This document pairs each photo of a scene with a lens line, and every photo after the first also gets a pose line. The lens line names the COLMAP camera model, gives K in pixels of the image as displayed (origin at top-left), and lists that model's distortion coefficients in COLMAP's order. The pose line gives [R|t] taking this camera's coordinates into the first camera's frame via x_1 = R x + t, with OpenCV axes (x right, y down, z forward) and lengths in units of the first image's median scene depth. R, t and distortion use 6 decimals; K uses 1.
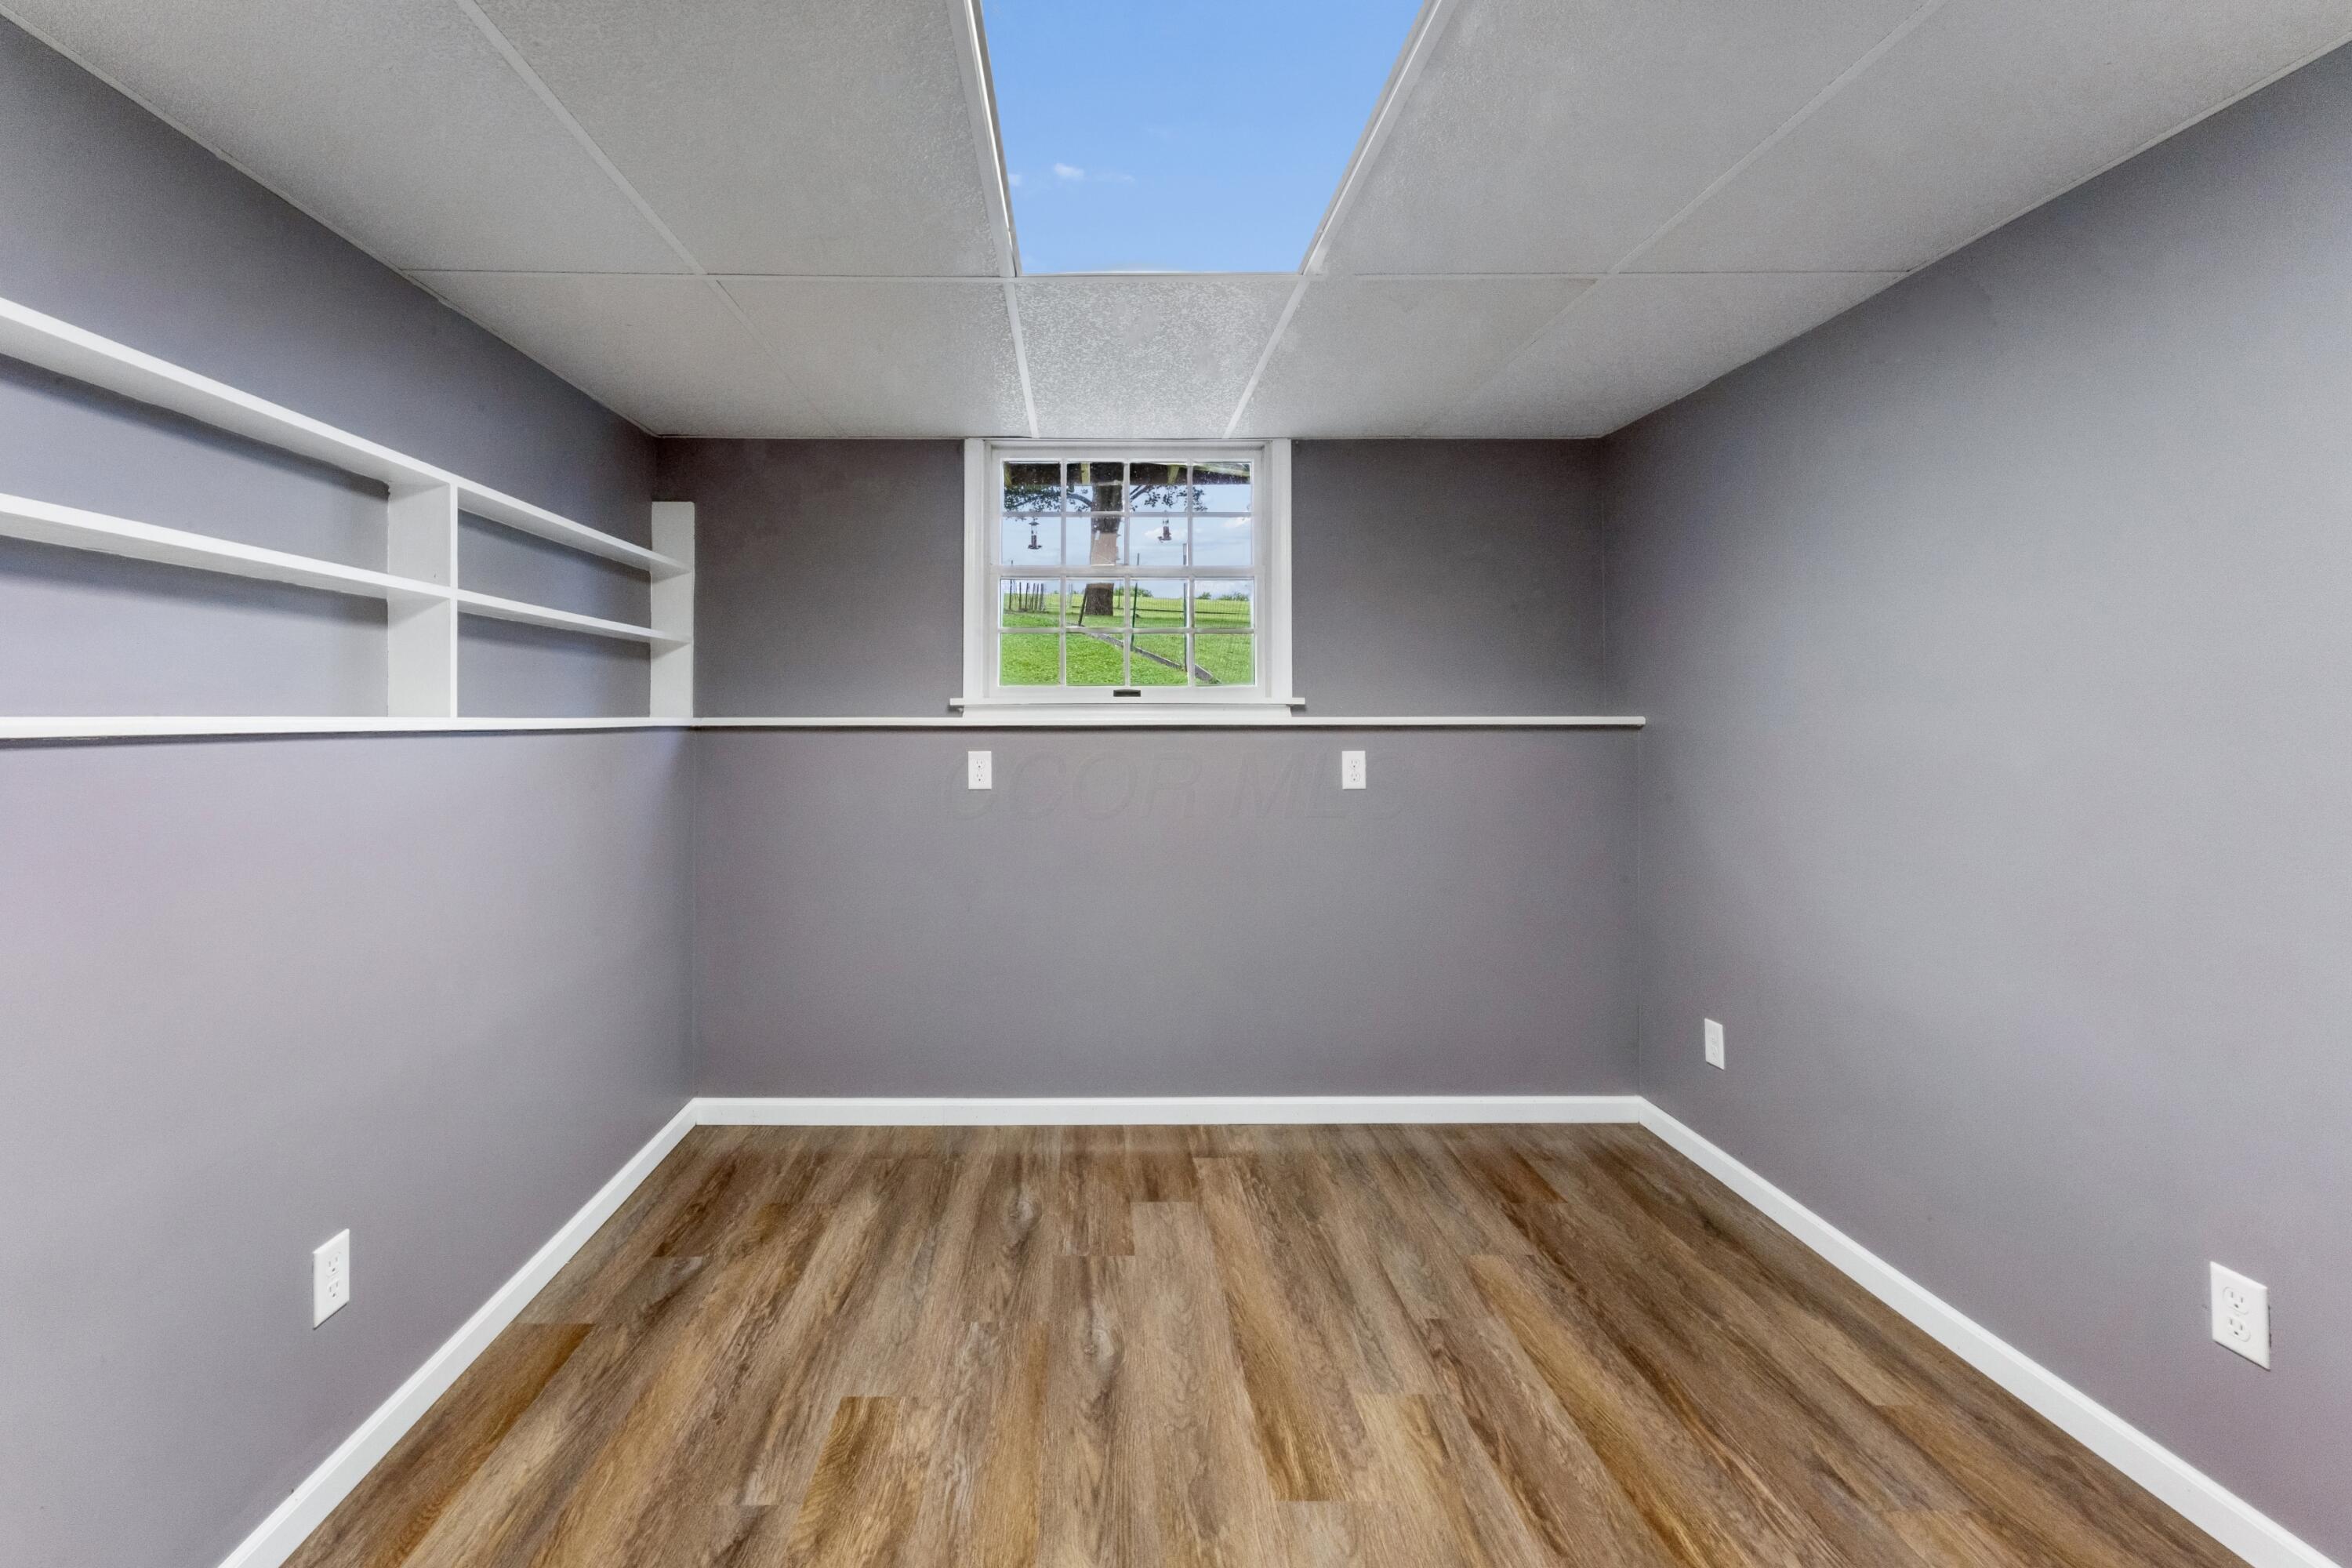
lens RADIAL K [[1007.8, 0, 1141.1], [0, 1007.8, 720.1], [0, 0, 1]] dist [0.000852, -0.000853]
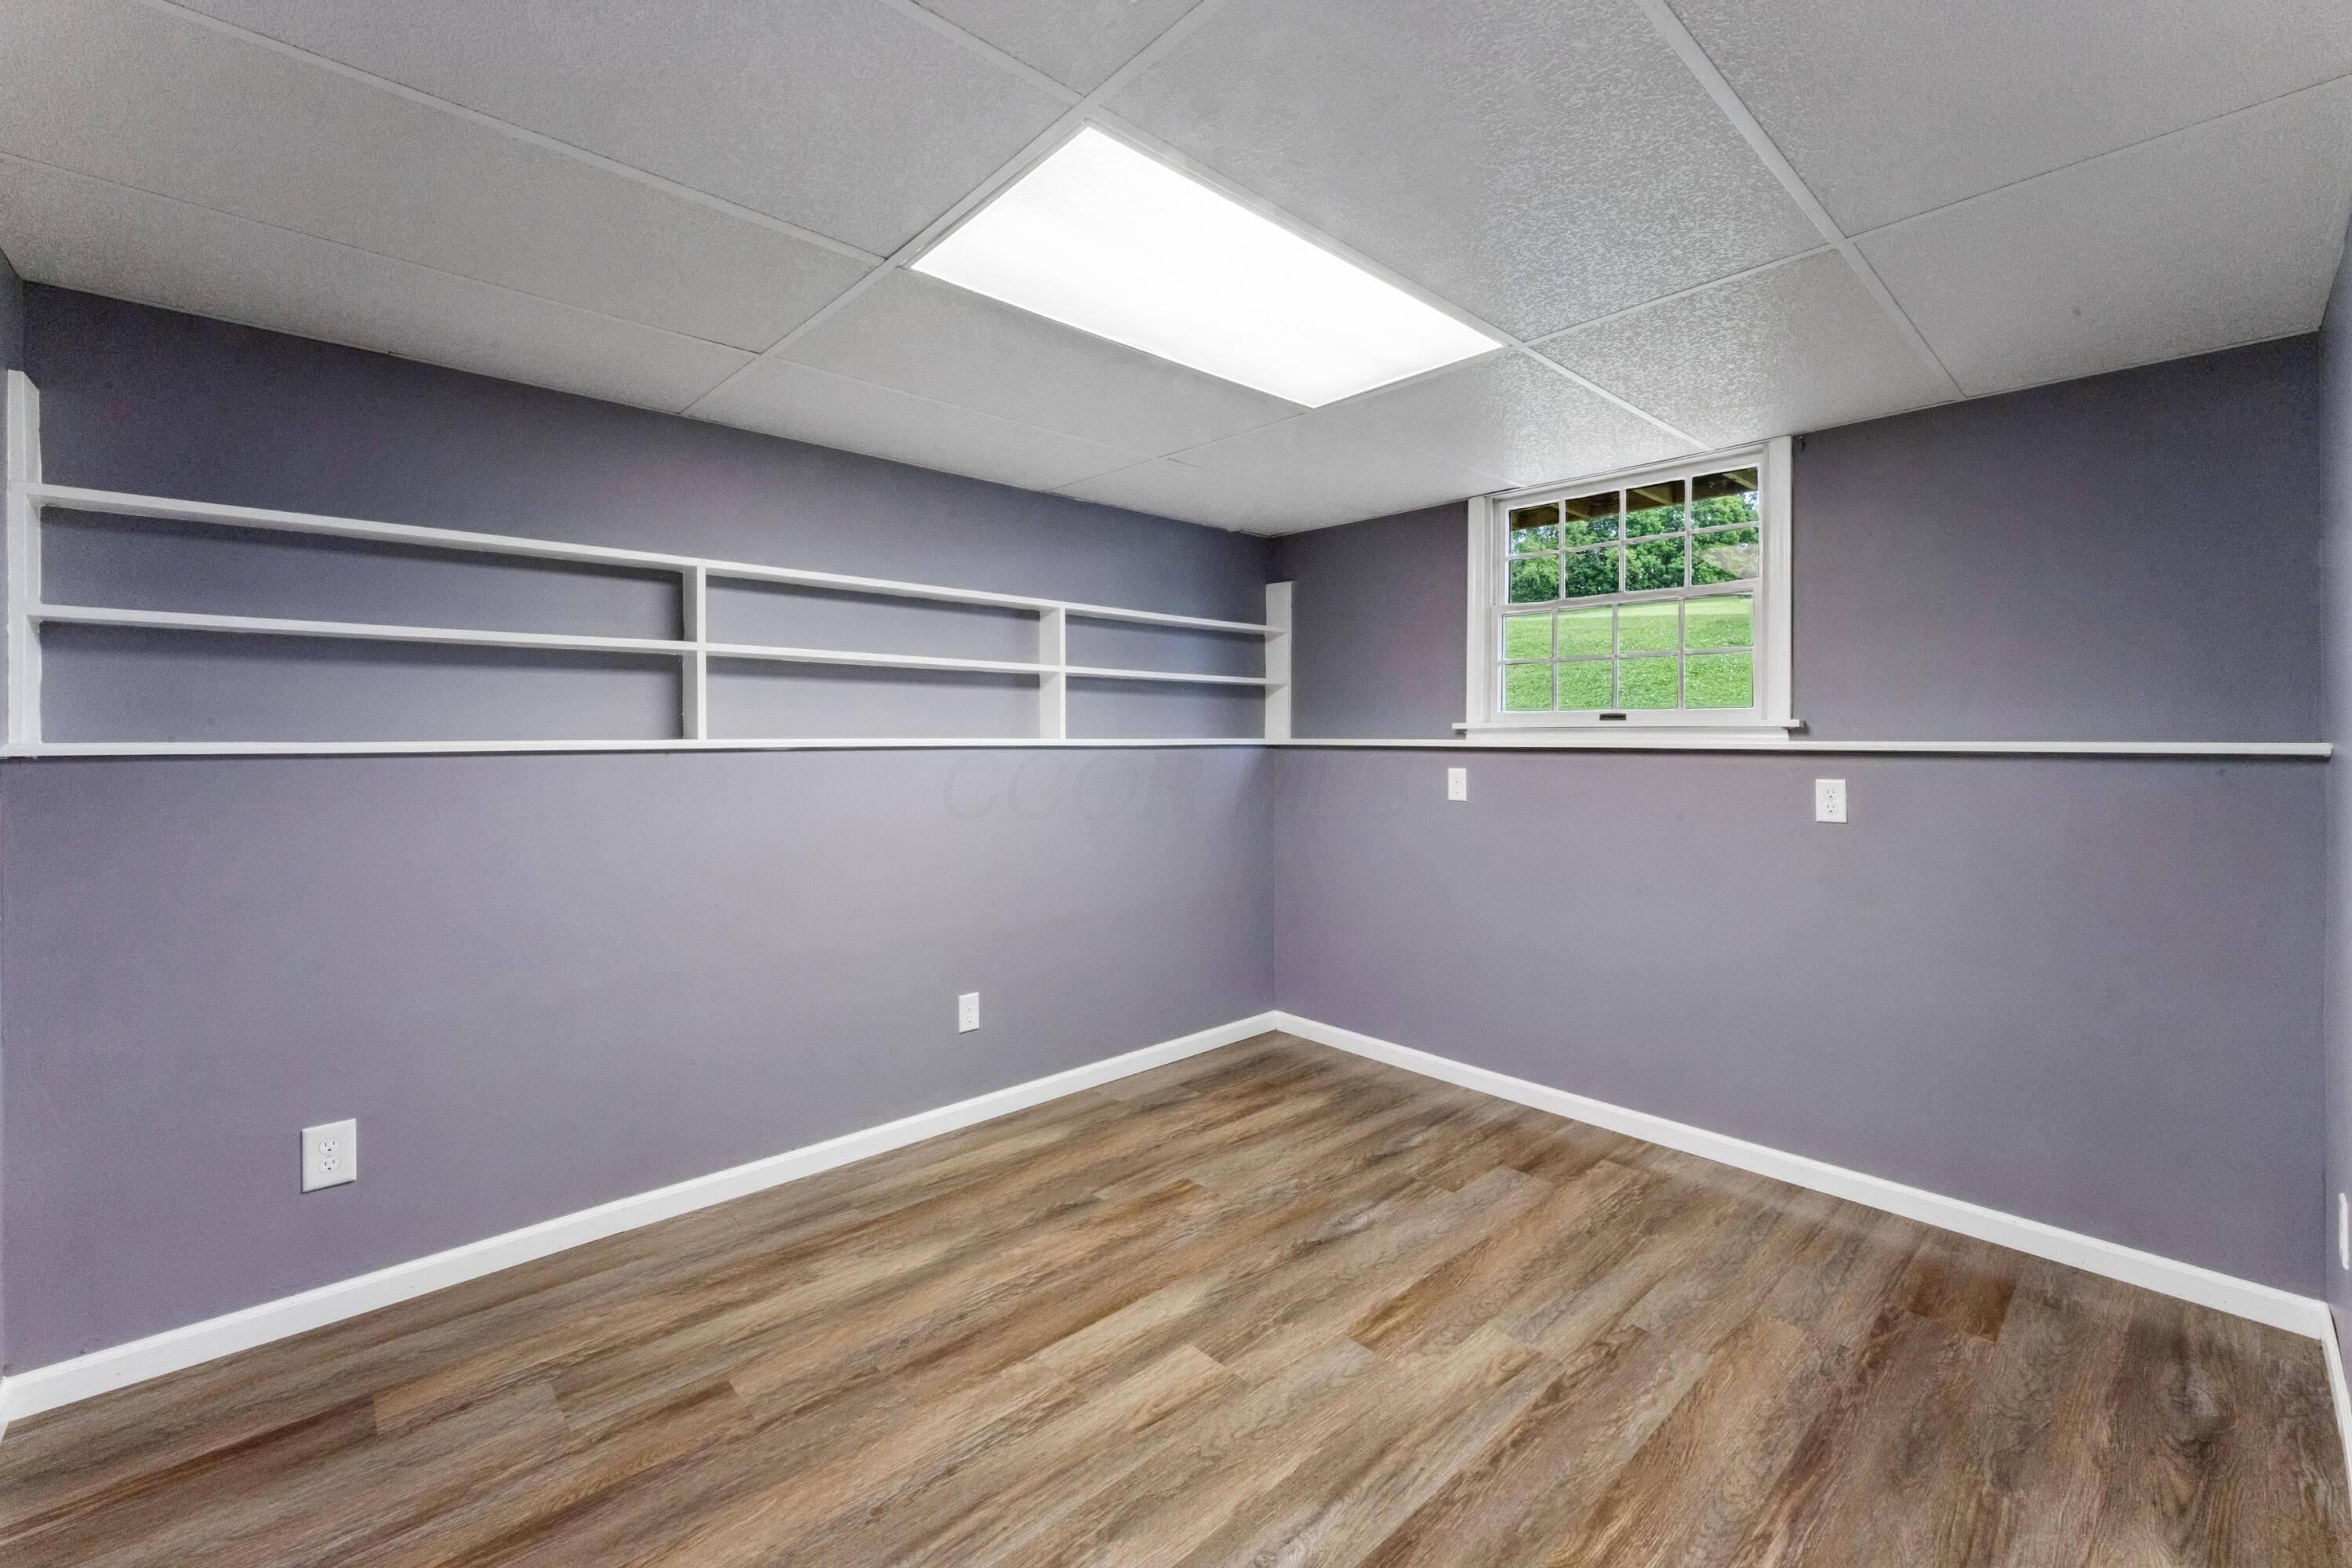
lens RADIAL K [[965.0, 0, 1178.6], [0, 965.0, 763.9], [0, 0, 1]] dist [0.001723, -0.000528]
pose [[0.676839, 0.022729, -0.735780, 0.509819], [-0.005414, 0.999650, 0.025900, -0.001900], [0.736111, -0.013546, 0.676726, -0.002234]]
